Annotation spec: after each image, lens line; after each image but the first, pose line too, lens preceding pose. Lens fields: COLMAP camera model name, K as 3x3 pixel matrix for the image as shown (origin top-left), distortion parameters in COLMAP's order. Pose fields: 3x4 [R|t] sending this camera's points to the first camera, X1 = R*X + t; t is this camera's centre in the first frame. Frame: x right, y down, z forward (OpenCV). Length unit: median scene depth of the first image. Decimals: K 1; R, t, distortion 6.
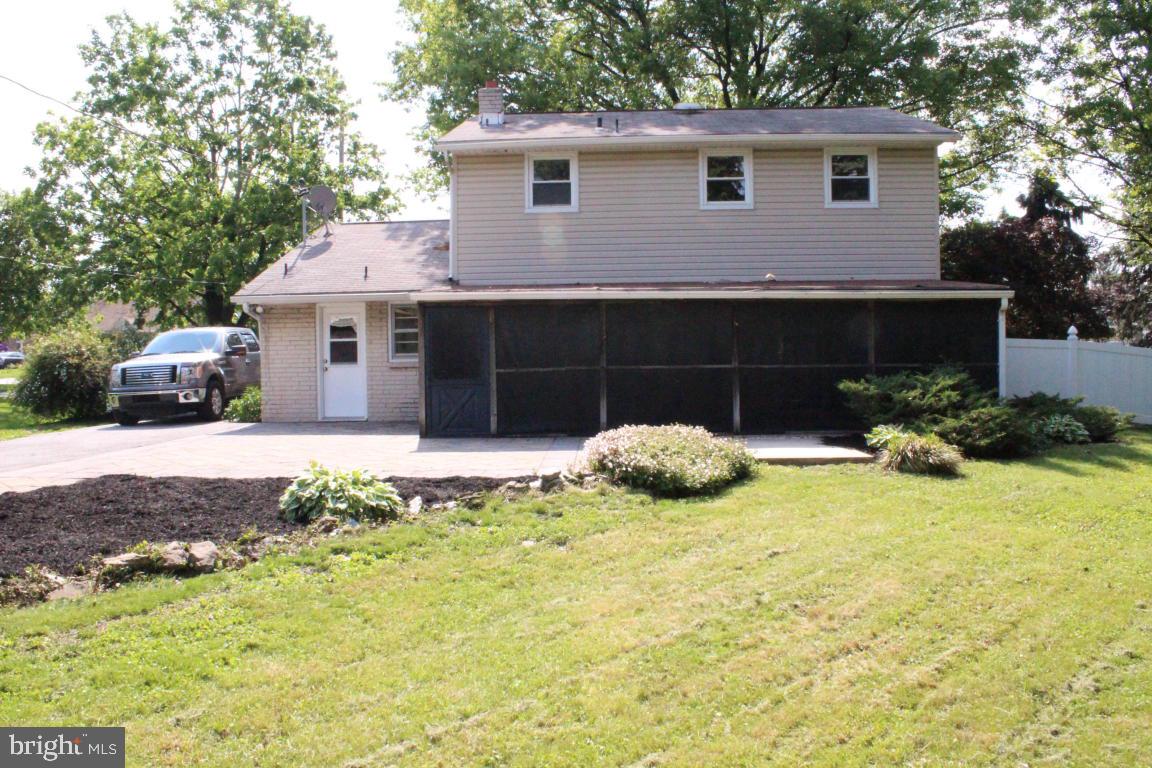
lens RADIAL K [[955.2, 0, 576.0], [0, 955.2, 384.0], [0, 0, 1]] dist [-0.168525, 0.140019]
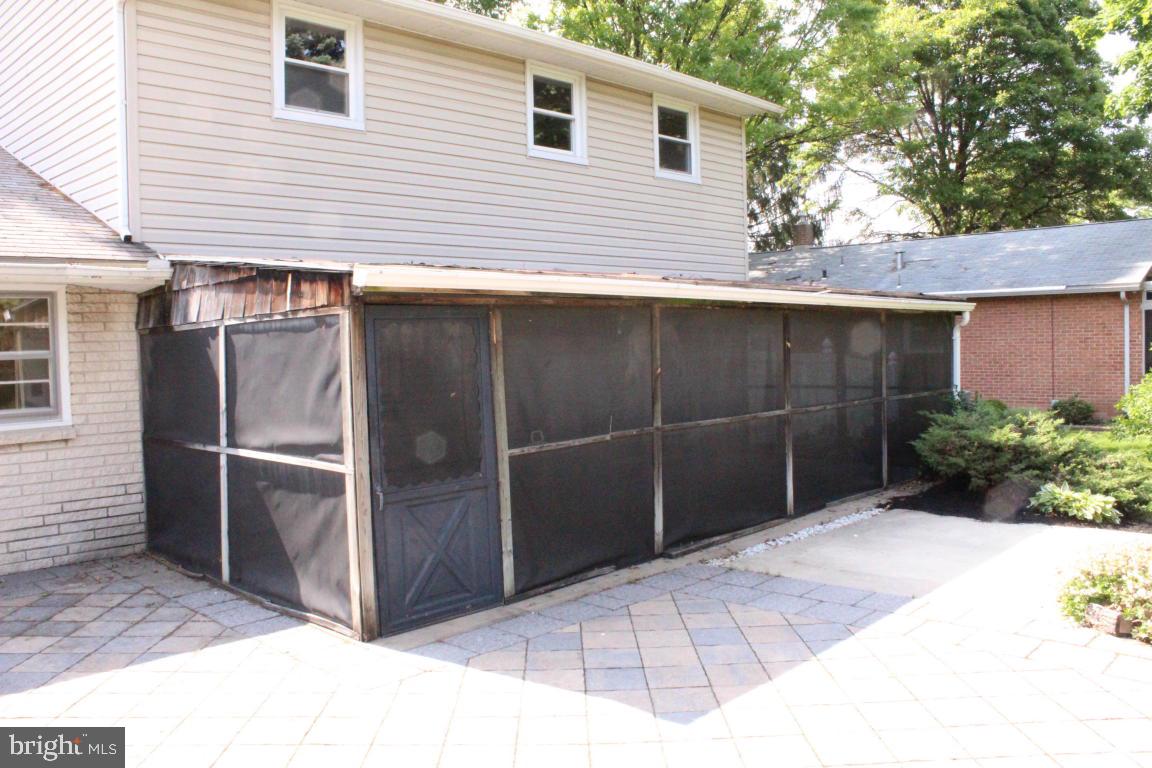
lens RADIAL K [[955.2, 0, 576.0], [0, 955.2, 384.0], [0, 0, 1]] dist [-0.168525, 0.140019]
pose [[0.671812, -0.034773, 0.739905, -0.386956], [0.034164, 0.999289, 0.015943, -0.051562], [-0.739933, 0.014568, 0.672523, 0.680024]]
